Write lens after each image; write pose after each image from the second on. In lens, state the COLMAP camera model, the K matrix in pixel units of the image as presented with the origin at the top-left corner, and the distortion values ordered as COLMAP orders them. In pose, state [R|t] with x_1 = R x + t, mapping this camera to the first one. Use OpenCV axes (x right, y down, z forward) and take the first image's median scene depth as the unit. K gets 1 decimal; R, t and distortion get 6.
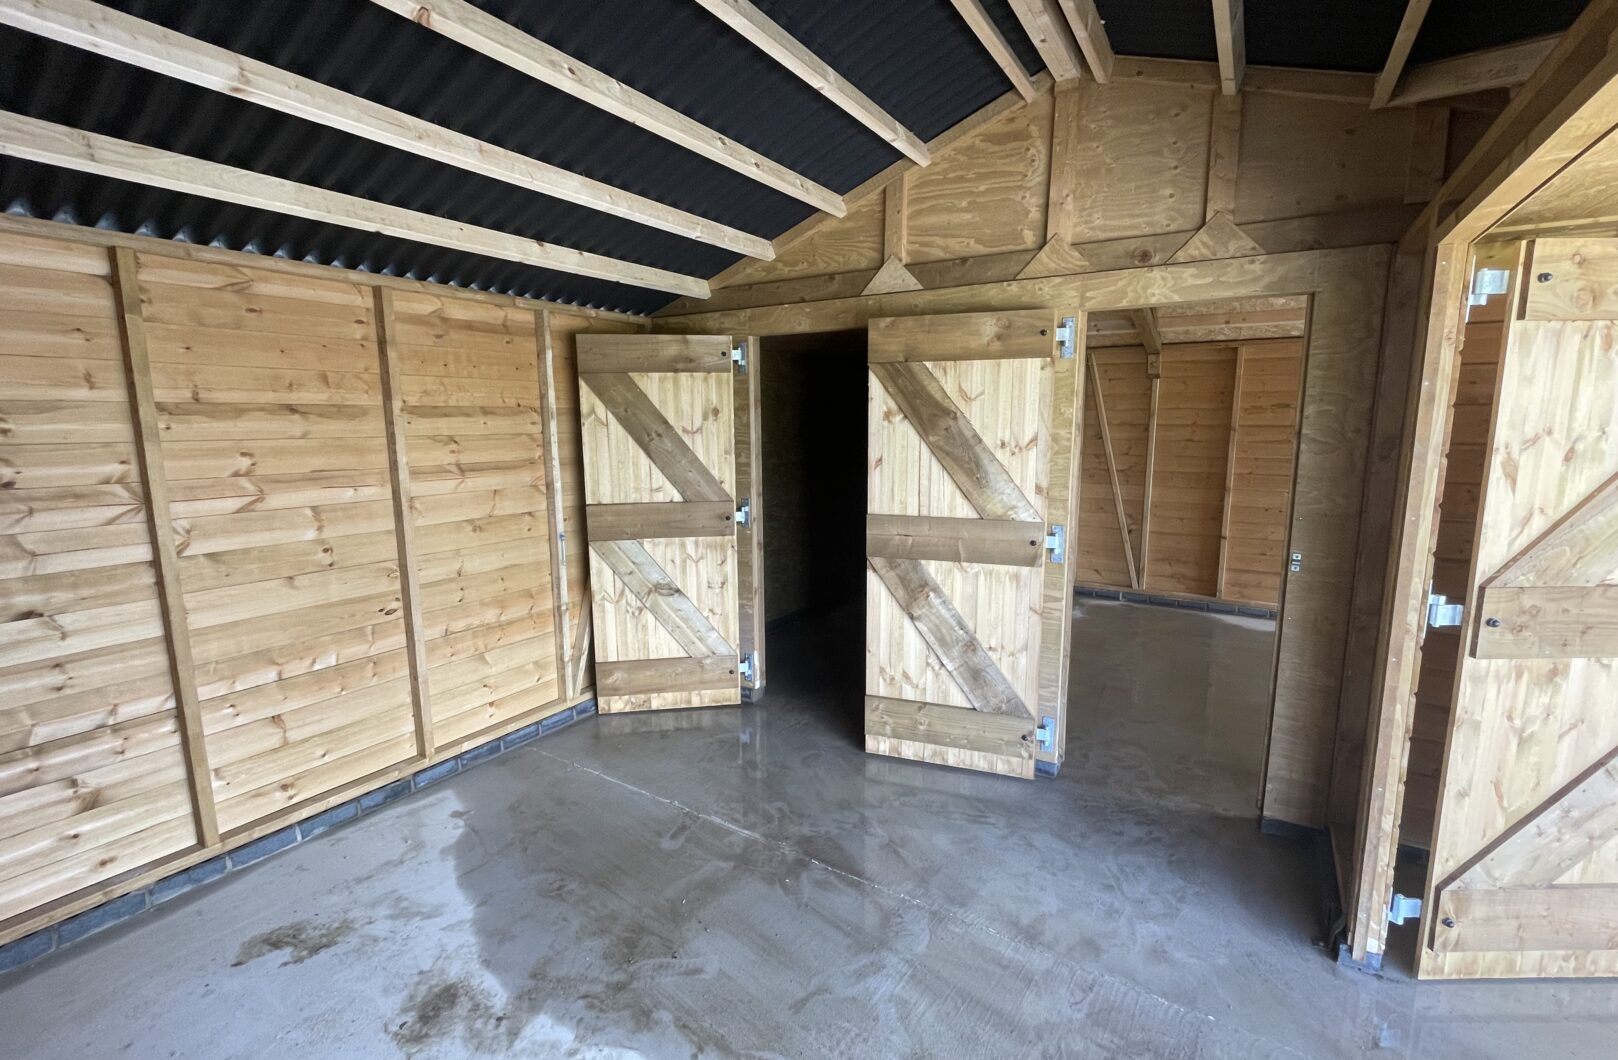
lens RADIAL K [[707.0, 0, 809.0], [0, 707.0, 530.0], [0, 0, 1]] dist [-0.000586, 0.000102]
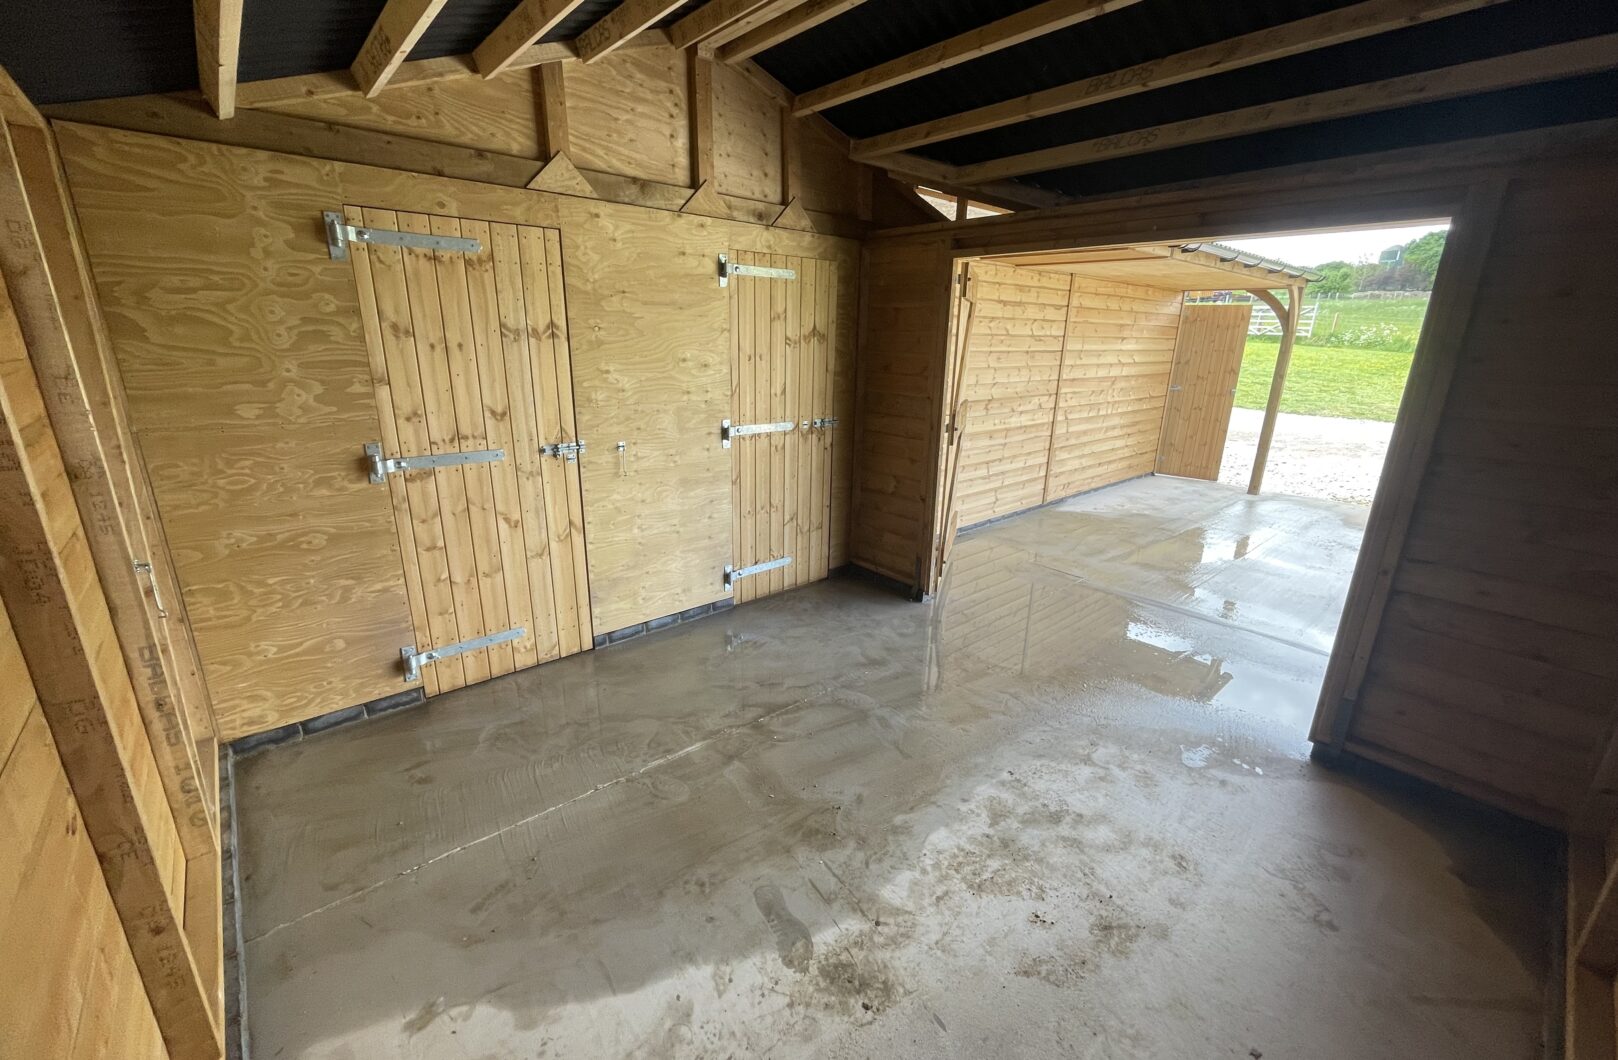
lens RADIAL K [[656.2, 0, 809.0], [0, 656.2, 530.0], [0, 0, 1]] dist [-0.001743, -0.000152]
pose [[0.286154, -0.265277, 0.920730, -0.743464], [0.132484, 0.962636, 0.236176, -0.072164], [-0.948980, 0.054399, 0.310607, 0.466863]]
